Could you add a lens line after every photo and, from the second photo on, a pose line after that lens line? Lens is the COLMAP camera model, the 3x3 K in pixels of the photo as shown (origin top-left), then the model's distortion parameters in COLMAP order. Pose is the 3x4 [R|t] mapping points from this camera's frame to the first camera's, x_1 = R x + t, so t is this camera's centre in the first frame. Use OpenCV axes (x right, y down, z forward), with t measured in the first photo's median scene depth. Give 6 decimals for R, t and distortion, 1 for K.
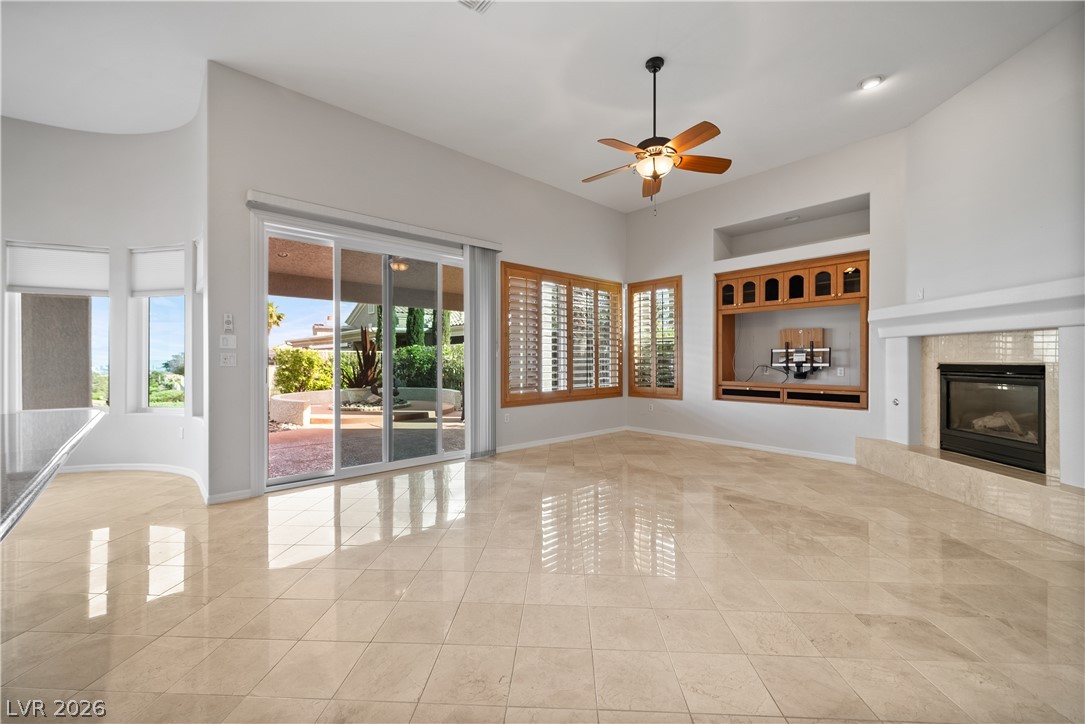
lens RADIAL K [[435.8, 0, 543.7], [0, 435.8, 359.8], [0, 0, 1]] dist [0.001189, -0.000064]
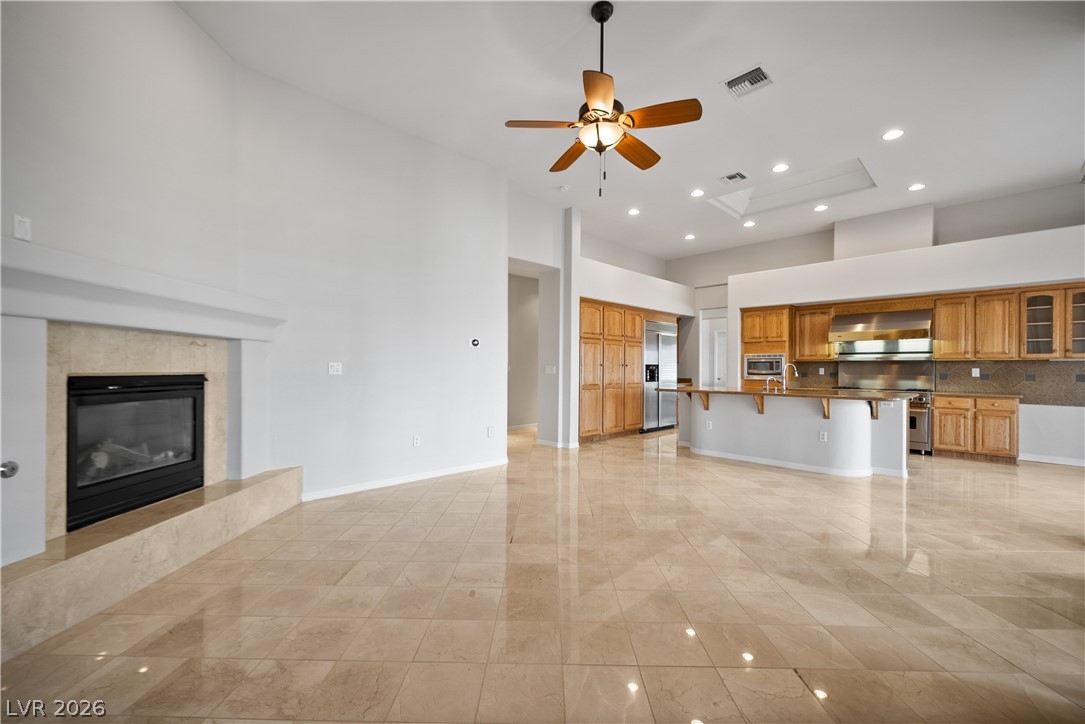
lens RADIAL K [[441.3, 0, 539.2], [0, 441.3, 370.1], [0, 0, 1]] dist [0.002395, 0.000064]
pose [[-0.999691, -0.005559, -0.024214, 0.274728], [-0.005588, 0.999984, 0.001132, -0.001791], [0.024207, 0.001267, -0.999706, 1.291092]]
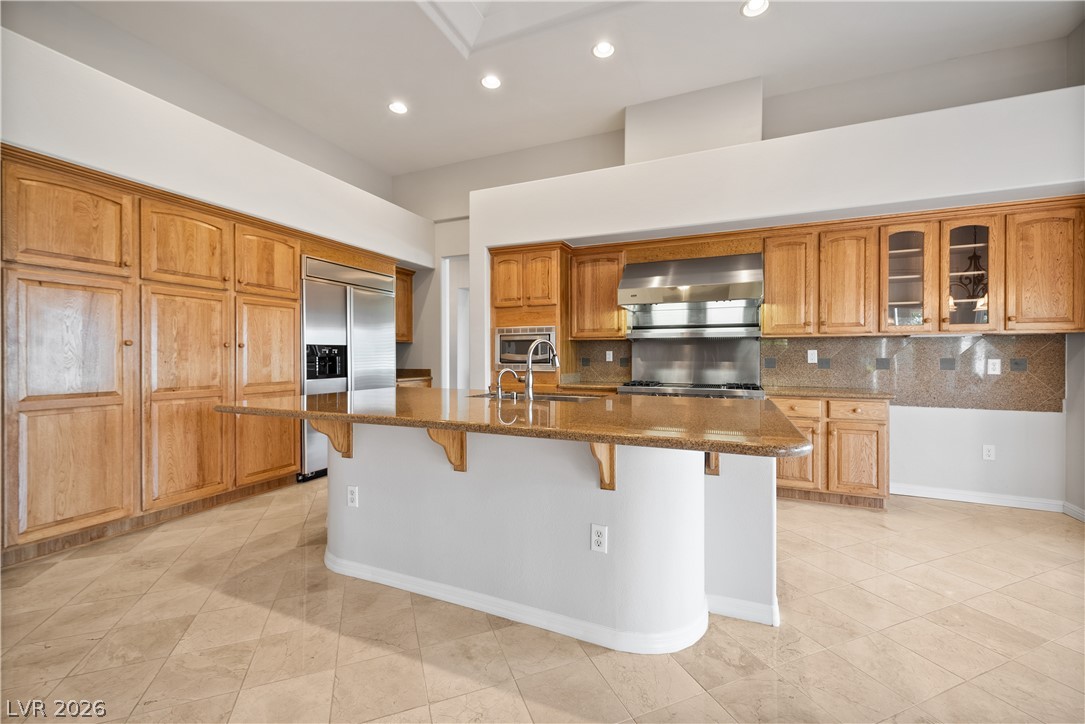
lens RADIAL K [[435.8, 0, 543.7], [0, 435.8, 359.8], [0, 0, 1]] dist [0.001189, -0.000064]
pose [[-0.910968, 0.003294, -0.412464, -0.212475], [0.000295, 0.999973, 0.007334, -0.000487], [0.412477, 0.006560, -0.910944, 0.600076]]
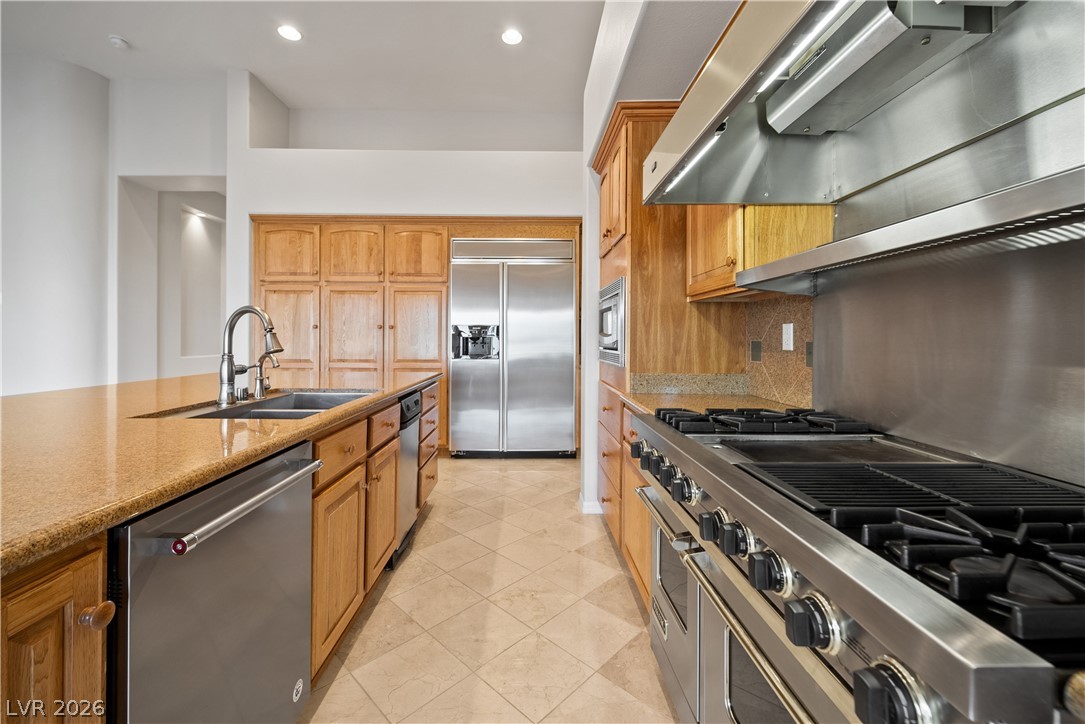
lens RADIAL K [[444.3, 0, 530.6], [0, 444.3, 337.2], [0, 0, 1]] dist [0.001836, -0.000392]
pose [[-0.742742, -0.003004, 0.669571, -0.808531], [-0.005236, 0.999985, -0.001322, 0.000444], [-0.669557, -0.004488, -0.742747, 0.220766]]
